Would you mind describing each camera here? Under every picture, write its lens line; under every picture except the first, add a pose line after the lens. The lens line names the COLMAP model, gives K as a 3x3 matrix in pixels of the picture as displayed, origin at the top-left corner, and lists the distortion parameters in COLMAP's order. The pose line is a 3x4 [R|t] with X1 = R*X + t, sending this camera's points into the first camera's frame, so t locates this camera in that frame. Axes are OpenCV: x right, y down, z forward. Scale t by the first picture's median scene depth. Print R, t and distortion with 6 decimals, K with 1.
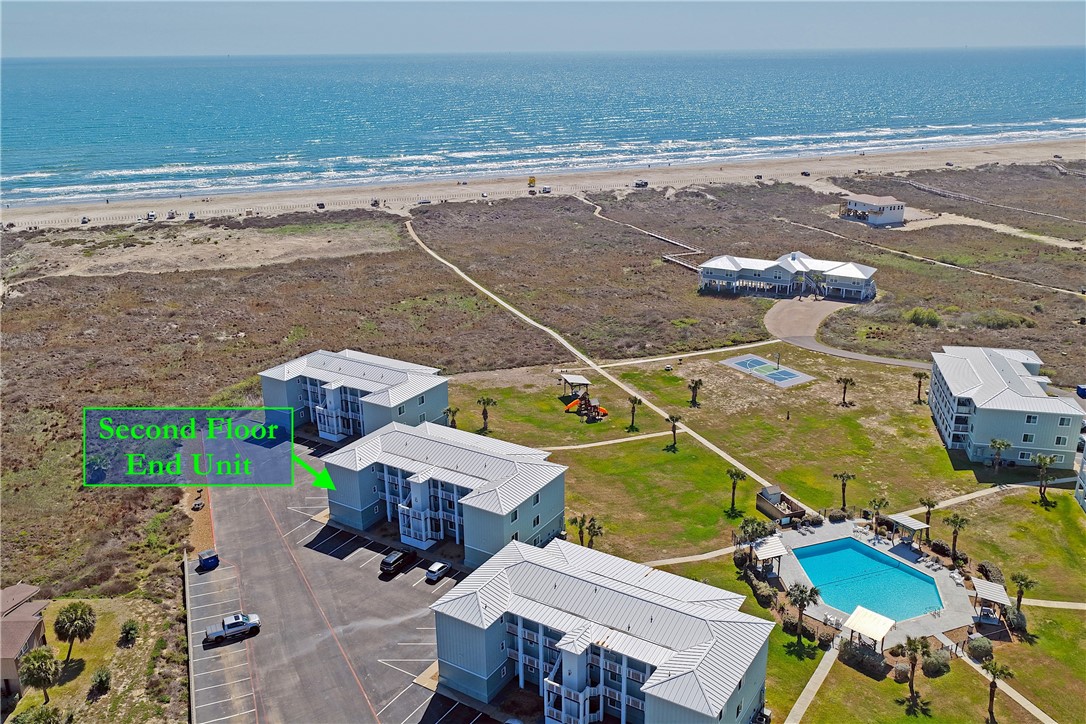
lens RADIAL K [[900.9, 0, 553.2], [0, 900.9, 359.1], [0, 0, 1]] dist [-0.002691, 0.024036]
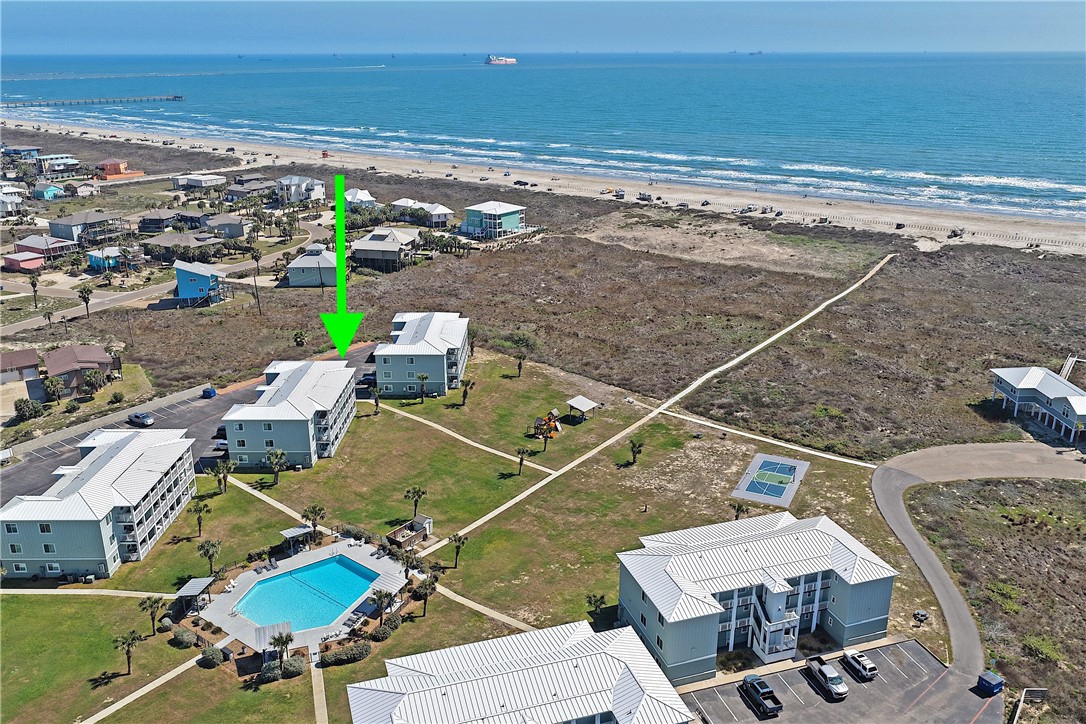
lens RADIAL K [[900.9, 0, 537.7], [0, 900.9, 369.6], [0, 0, 1]] dist [-0.002691, 0.024036]
pose [[0.511298, 0.295558, -0.806982, 0.757877], [-0.280859, 0.944909, 0.168124, -0.160420], [0.812214, 0.140686, 0.566140, 0.333923]]
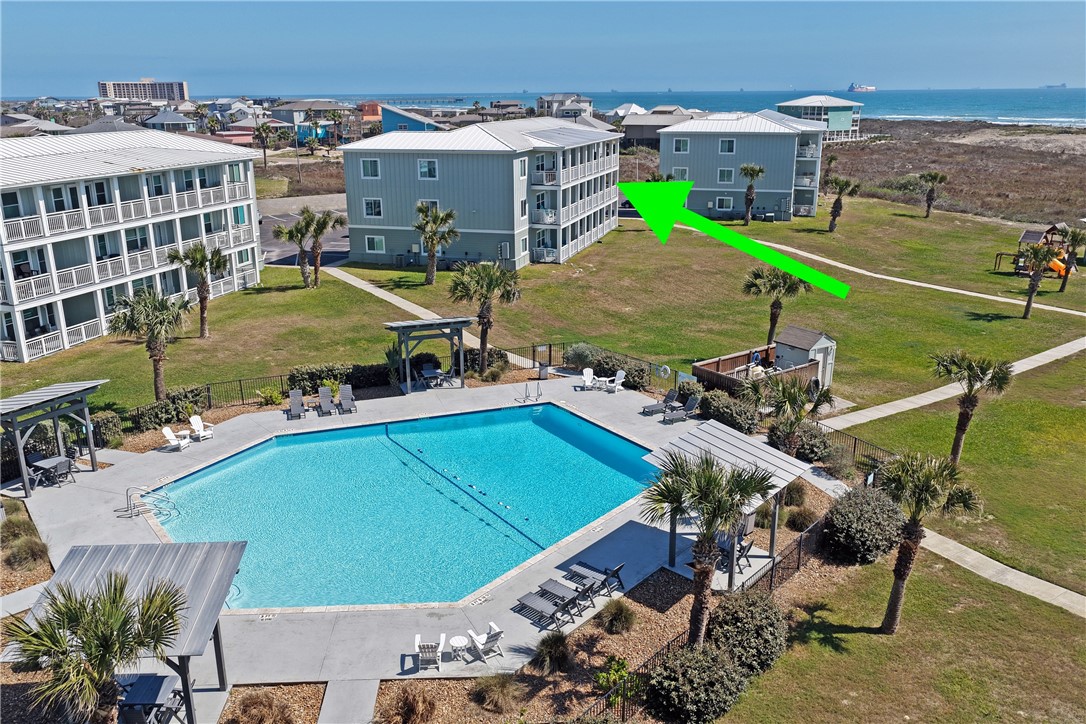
lens RADIAL K [[900.9, 0, 543.3], [0, 900.9, 359.4], [0, 0, 1]] dist [-0.002691, 0.024036]
pose [[0.251683, 0.283679, -0.925301, 0.364538], [-0.311453, 0.928958, 0.200085, 0.079101], [0.916326, 0.237830, 0.322156, 0.547952]]
